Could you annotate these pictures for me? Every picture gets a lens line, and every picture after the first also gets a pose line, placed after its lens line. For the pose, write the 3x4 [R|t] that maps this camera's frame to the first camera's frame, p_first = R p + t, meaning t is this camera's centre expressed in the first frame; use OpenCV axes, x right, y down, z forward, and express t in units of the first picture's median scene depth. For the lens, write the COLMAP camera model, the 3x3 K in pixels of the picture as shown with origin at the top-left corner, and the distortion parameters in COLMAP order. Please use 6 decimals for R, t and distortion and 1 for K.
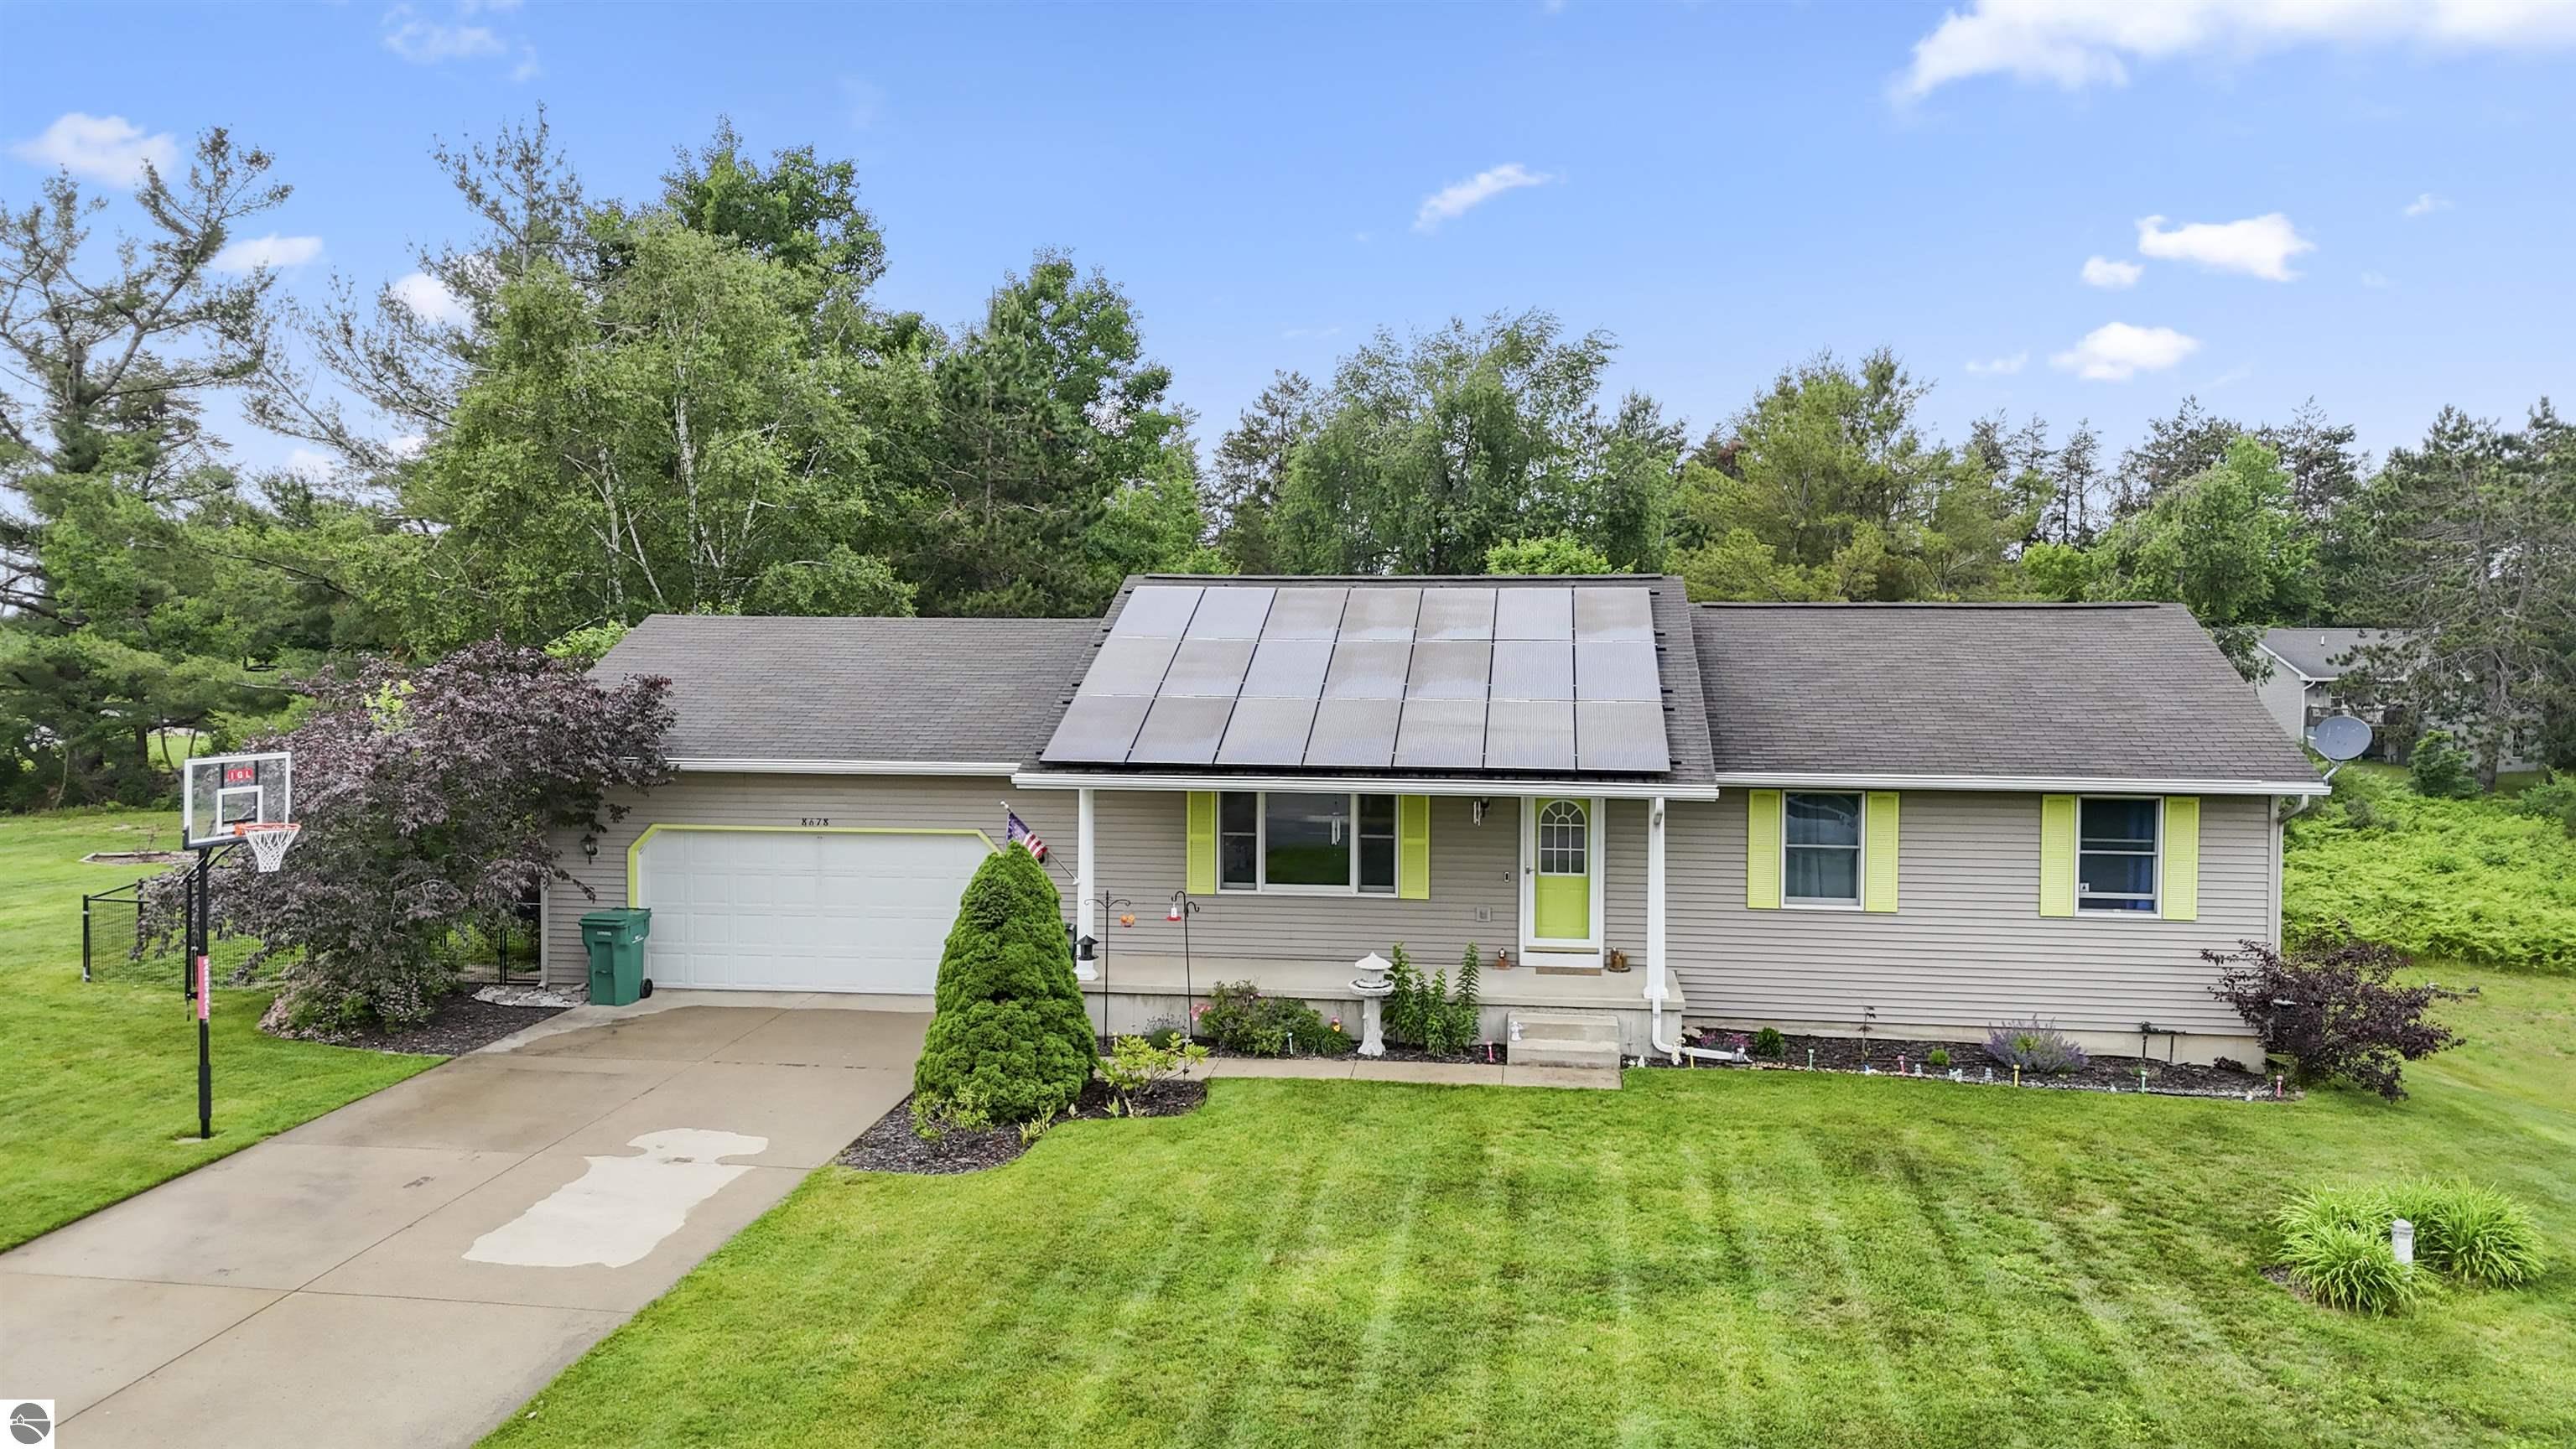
lens RADIAL K [[1906.3, 0, 1282.7], [0, 1906.3, 716.1], [0, 0, 1]] dist [0.076938, -0.074000]
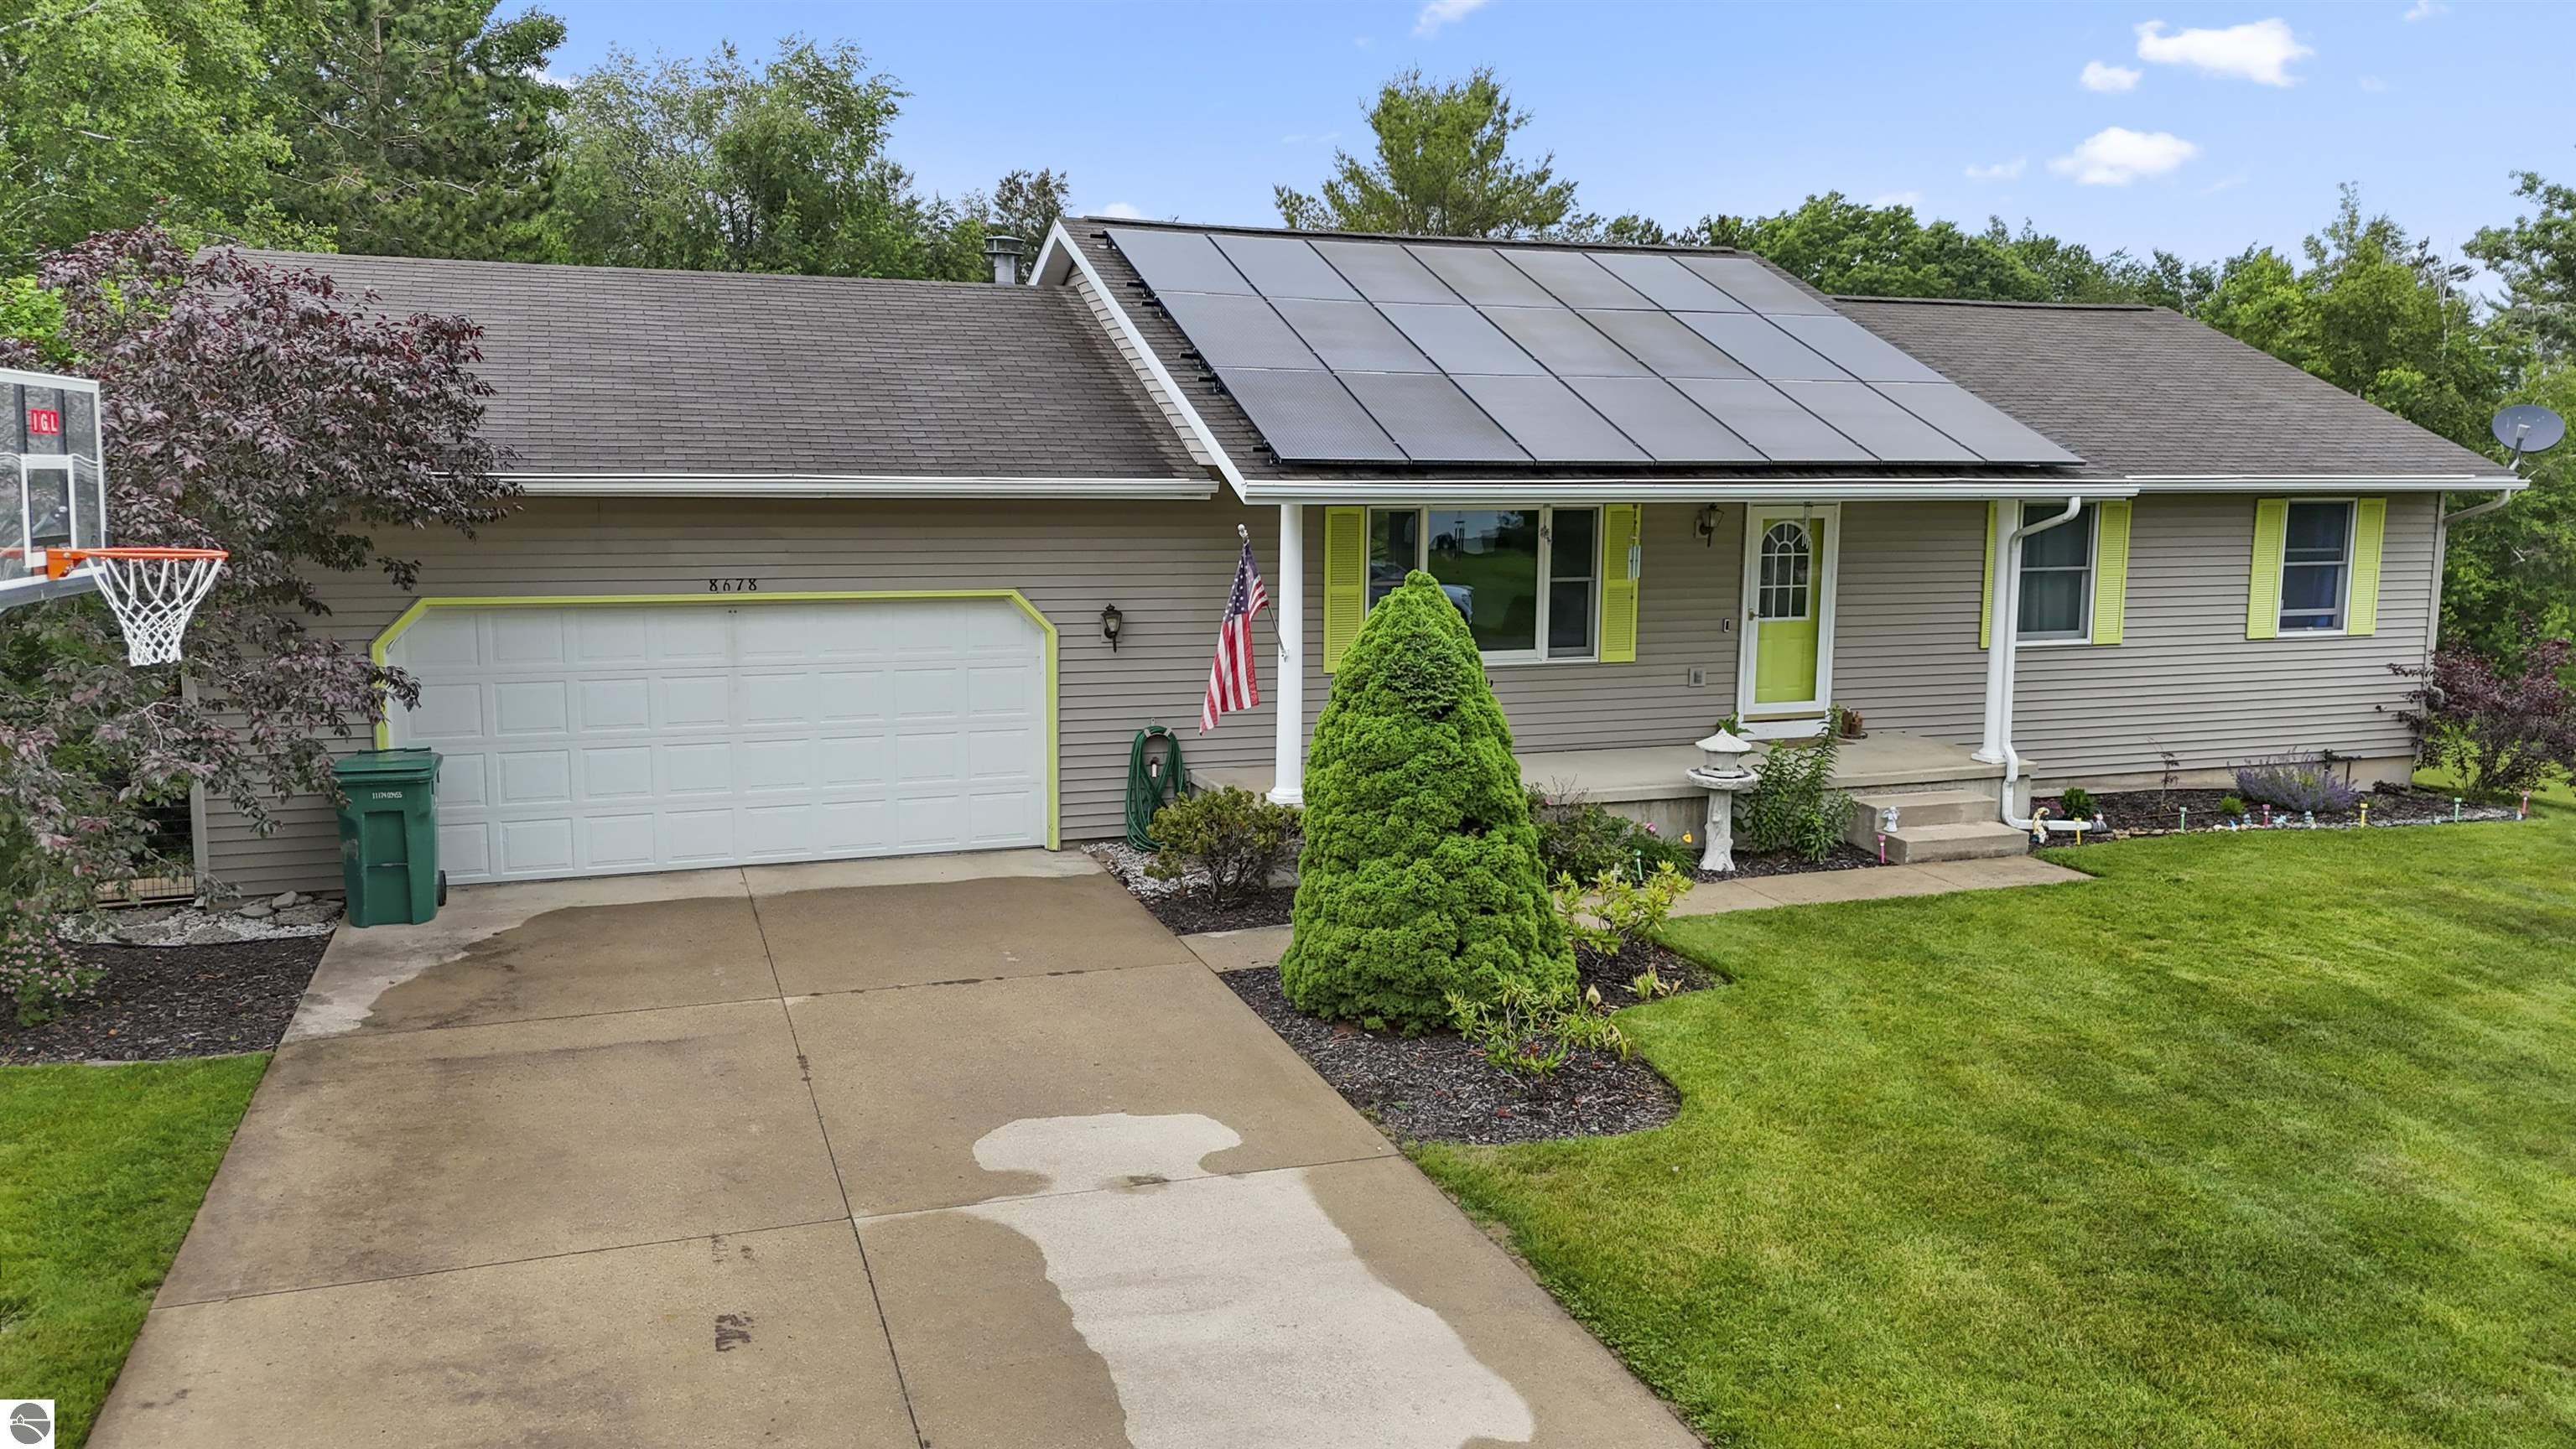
lens RADIAL K [[1906.3, 0, 1294.5], [0, 1906.3, 713.2], [0, 0, 1]] dist [0.076938, -0.074000]
pose [[0.883362, -0.060787, 0.464733, -0.404553], [0.018483, 0.995301, 0.095054, 0.045449], [-0.468327, -0.075377, 0.880334, 0.426867]]
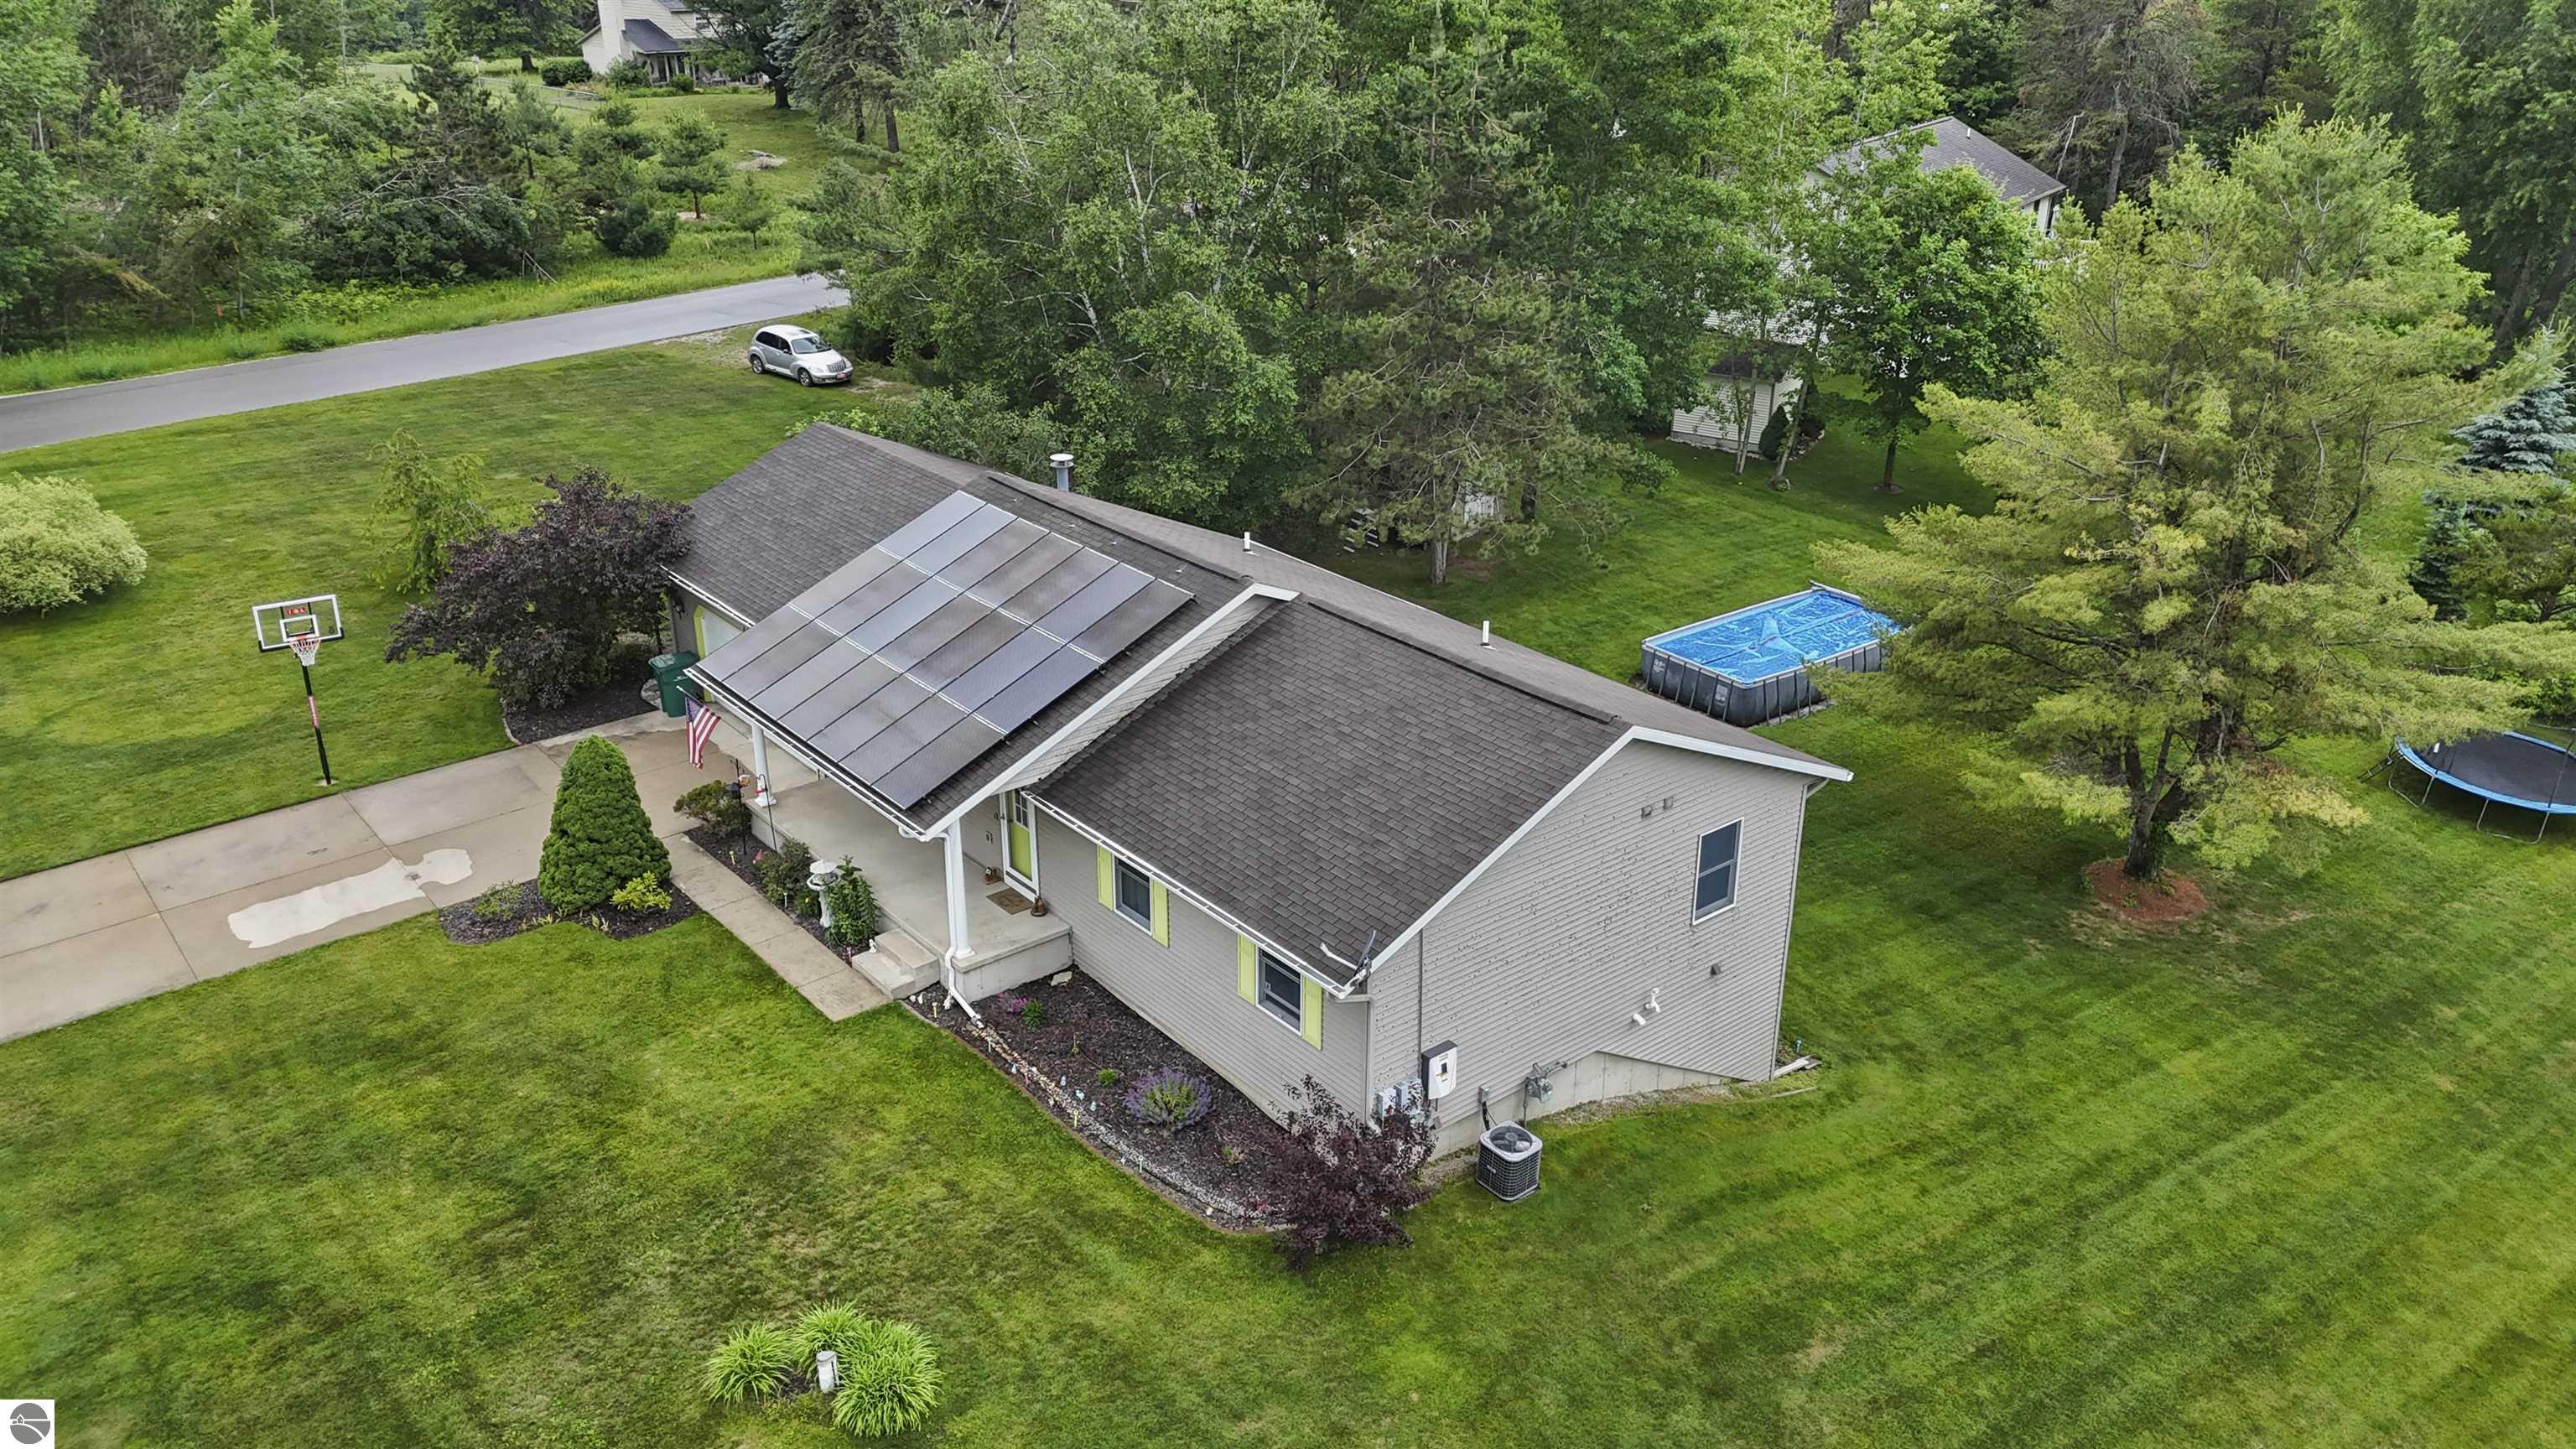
lens RADIAL K [[1906.3, 0, 1299.6], [0, 1906.3, 710.6], [0, 0, 1]] dist [0.076938, -0.074000]
pose [[0.733593, 0.258450, -0.628526, 1.099975], [-0.032605, 0.937182, 0.347314, -0.450993], [0.678806, -0.234295, 0.695937, 0.274468]]
